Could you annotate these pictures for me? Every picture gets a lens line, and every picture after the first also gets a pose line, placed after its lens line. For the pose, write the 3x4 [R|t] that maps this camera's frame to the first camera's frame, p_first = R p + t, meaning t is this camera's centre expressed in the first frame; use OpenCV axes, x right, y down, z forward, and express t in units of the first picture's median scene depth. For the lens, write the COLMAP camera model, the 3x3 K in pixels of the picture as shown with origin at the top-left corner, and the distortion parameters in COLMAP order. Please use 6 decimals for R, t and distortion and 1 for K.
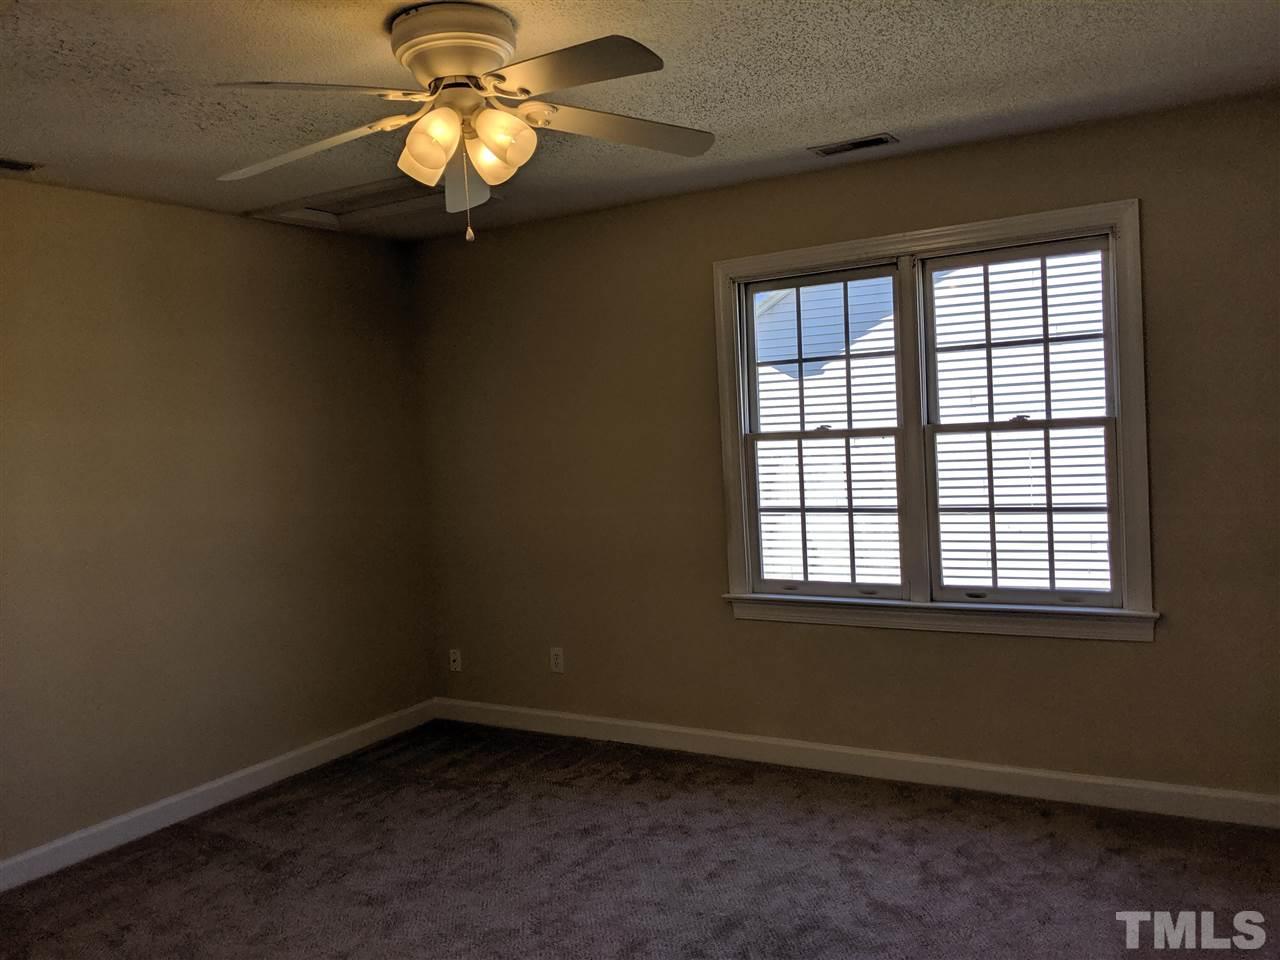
lens RADIAL K [[1009.1, 0, 640.0], [0, 1009.1, 480.0], [0, 0, 1]] dist [0.076213, -0.131780]
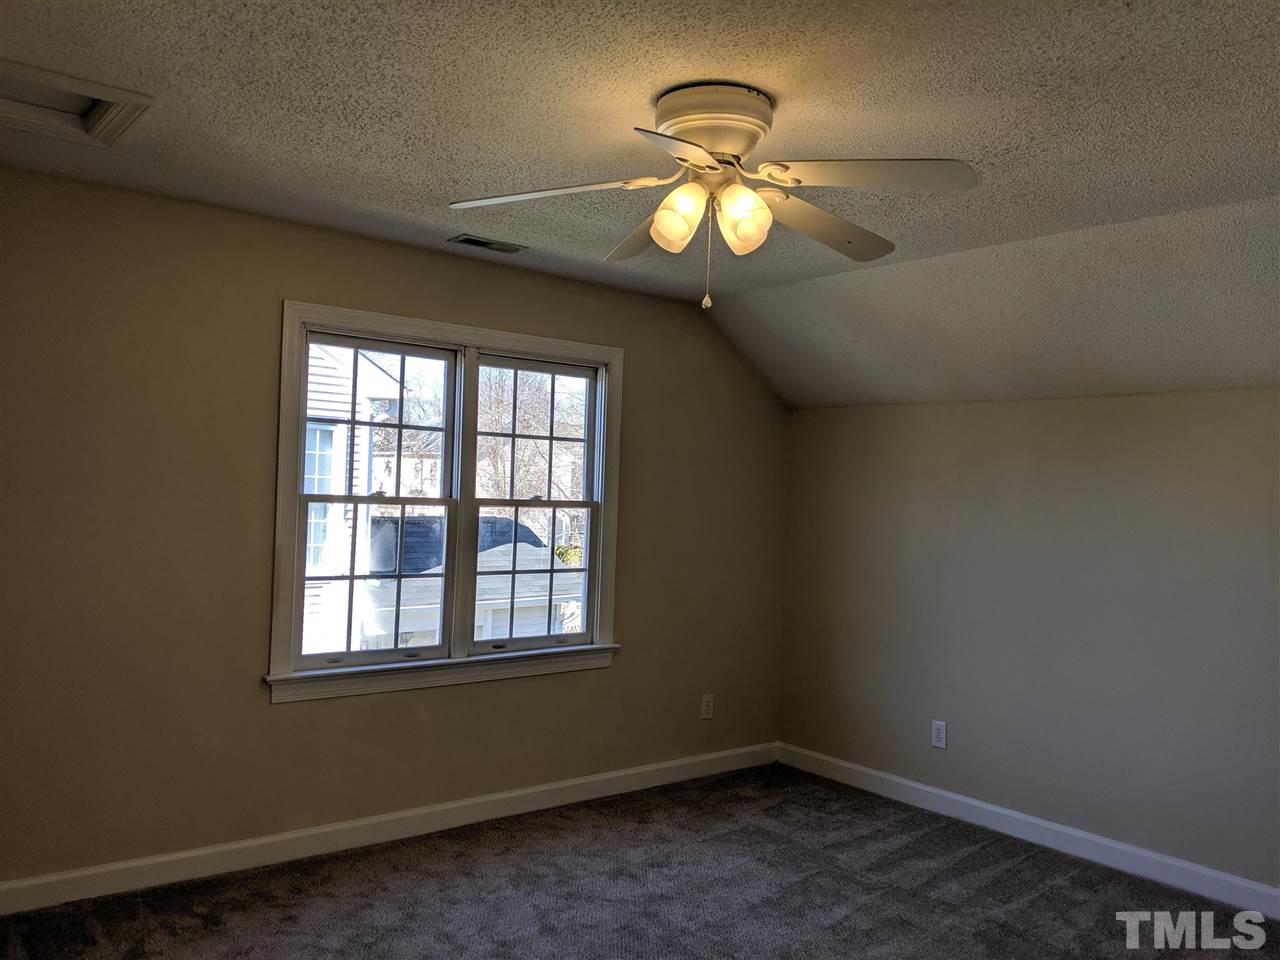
lens RADIAL K [[1030.7, 0, 640.0], [0, 1030.7, 480.0], [0, 0, 1]] dist [0.053851, -0.110214]
pose [[0.357432, 0.075274, 0.930901, -0.716245], [-0.001997, 0.996806, -0.079836, 0.017230], [-0.933937, 0.026678, 0.356440, 0.417713]]
